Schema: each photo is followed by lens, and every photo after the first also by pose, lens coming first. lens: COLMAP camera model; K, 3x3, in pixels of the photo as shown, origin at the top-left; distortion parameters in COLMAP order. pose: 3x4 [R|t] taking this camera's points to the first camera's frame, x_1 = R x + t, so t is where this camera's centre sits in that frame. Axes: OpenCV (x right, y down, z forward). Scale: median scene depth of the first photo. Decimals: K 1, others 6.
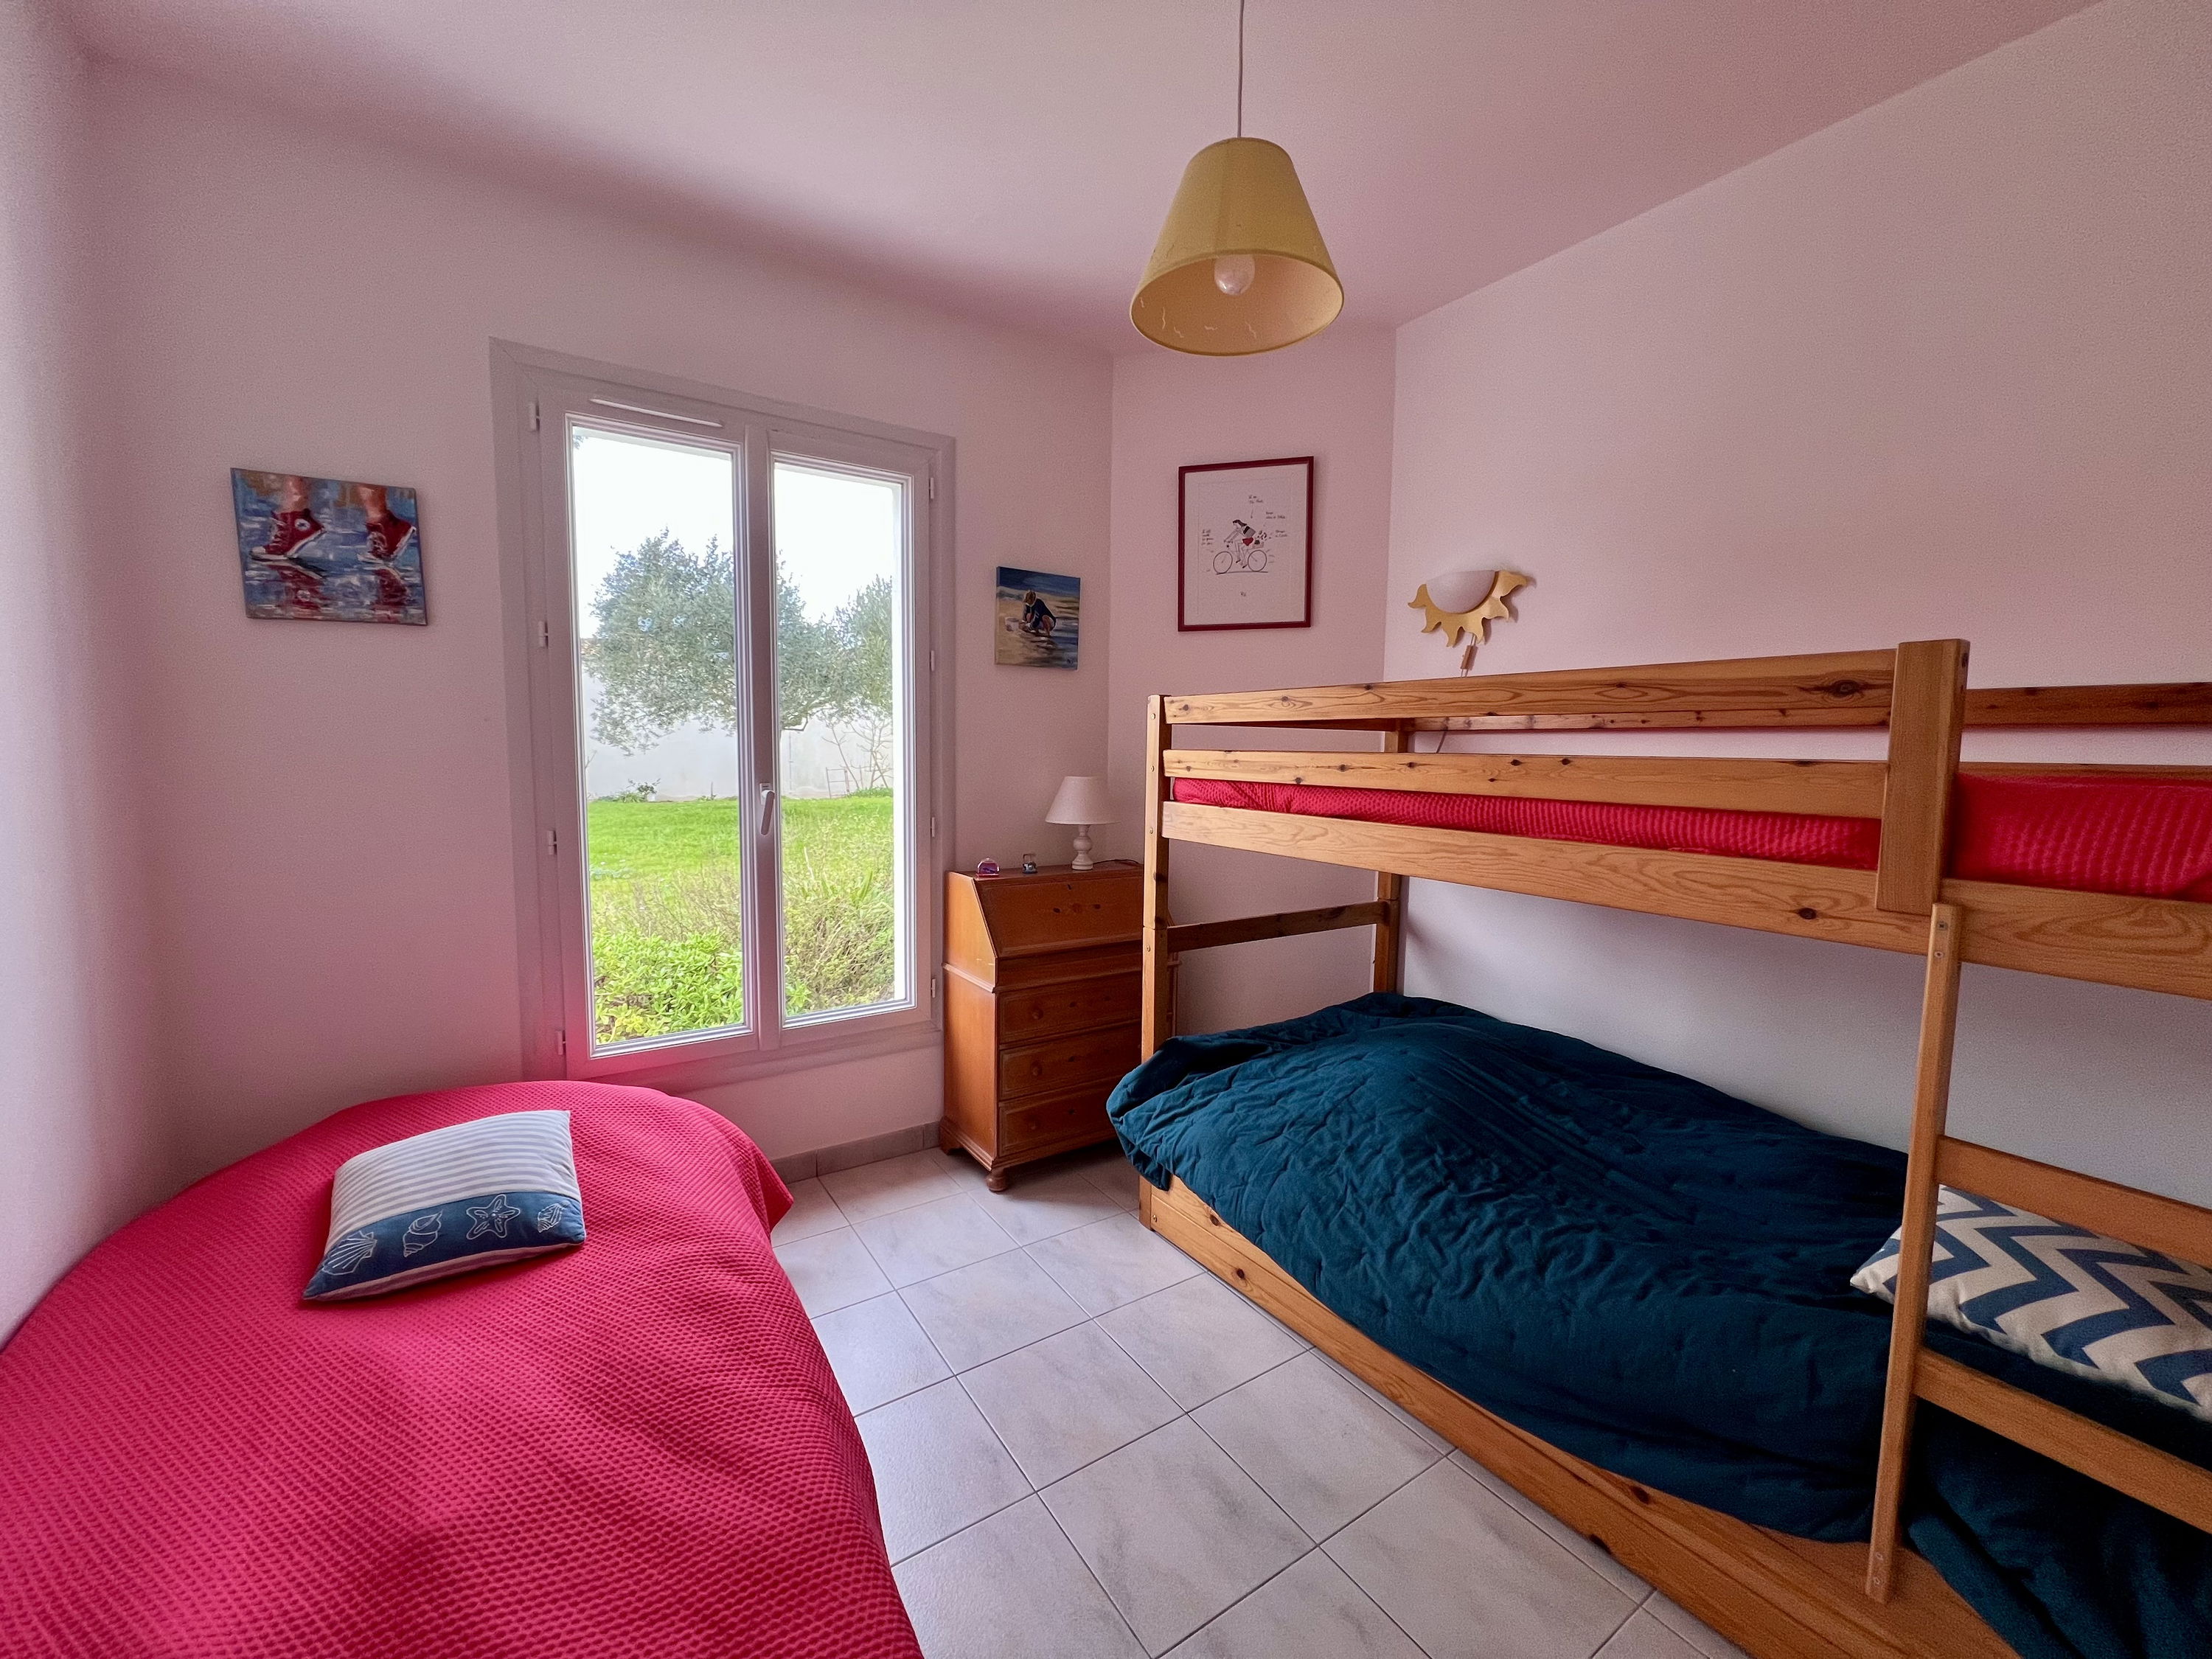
lens RADIAL K [[889.3, 0, 1102.3], [0, 889.3, 827.8], [0, 0, 1]] dist [-0.000602, 0.000155]
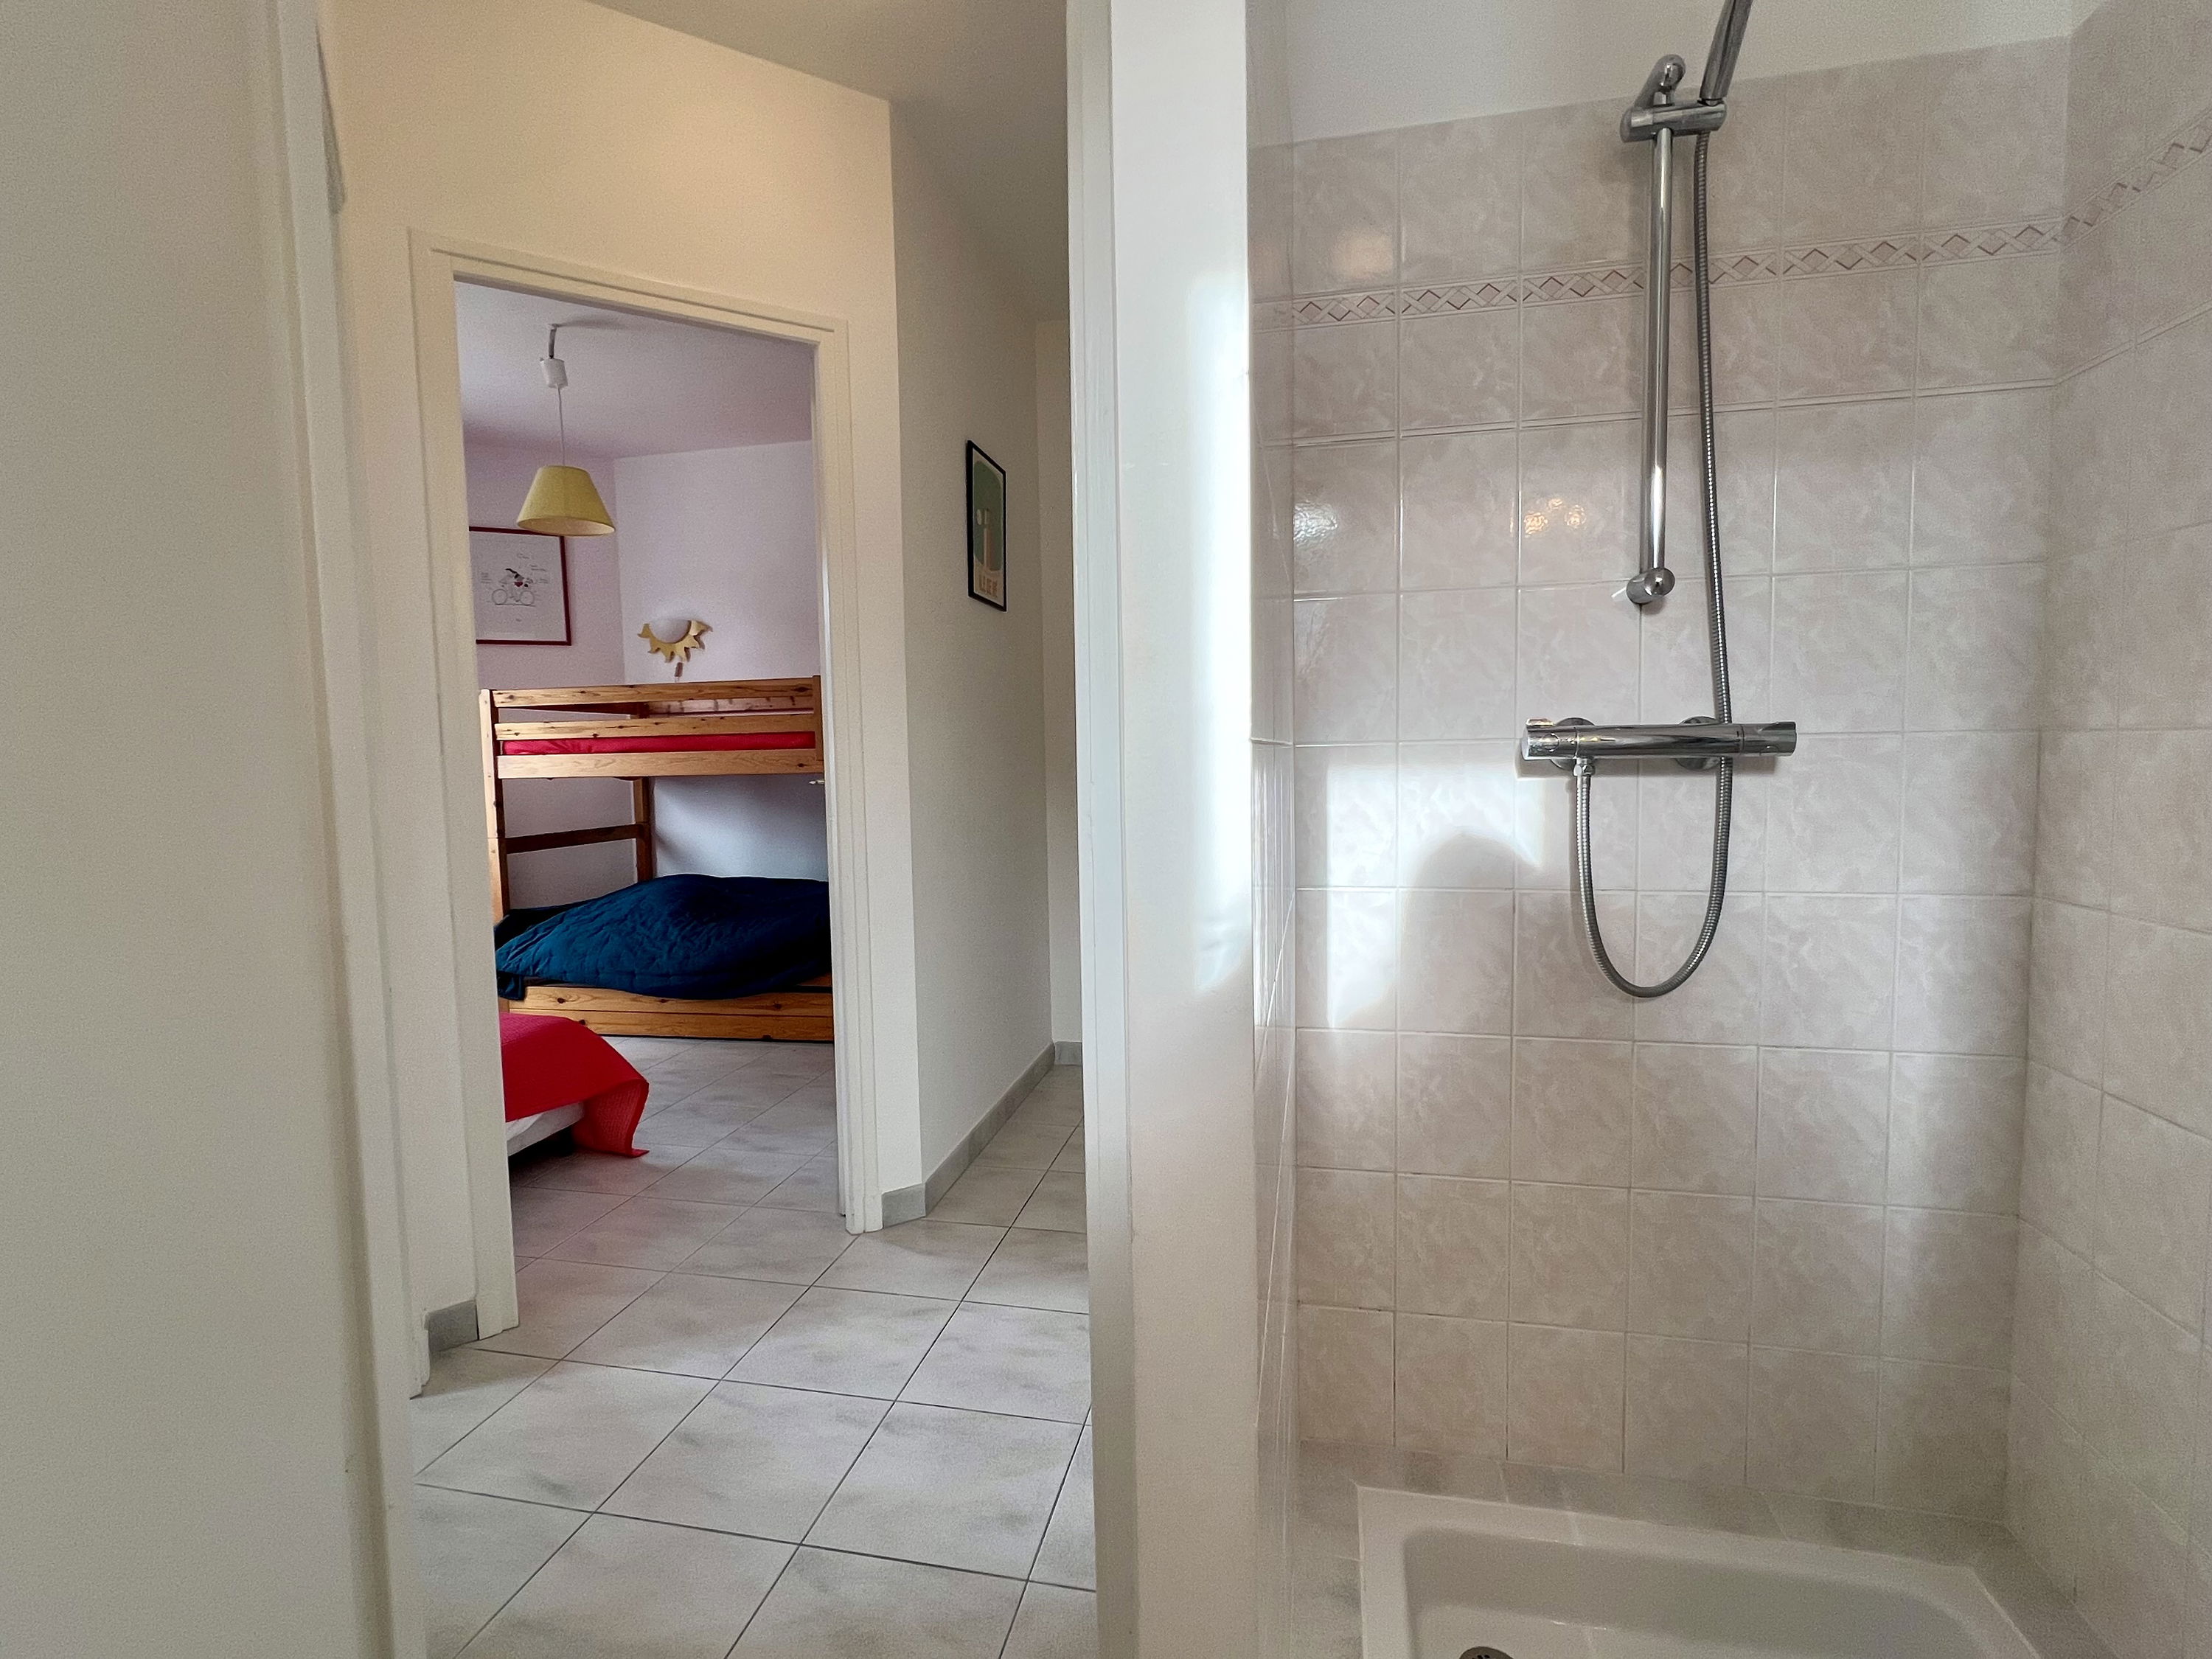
lens RADIAL K [[1046.4, 0, 1103.2], [0, 1046.4, 825.4], [0, 0, 1]] dist [-0.020045, -0.000399]
pose [[0.718261, -0.074867, 0.691734, -0.448806], [0.091361, 0.995734, 0.012905, 0.169609], [-0.689749, 0.053928, 0.722037, -1.087354]]
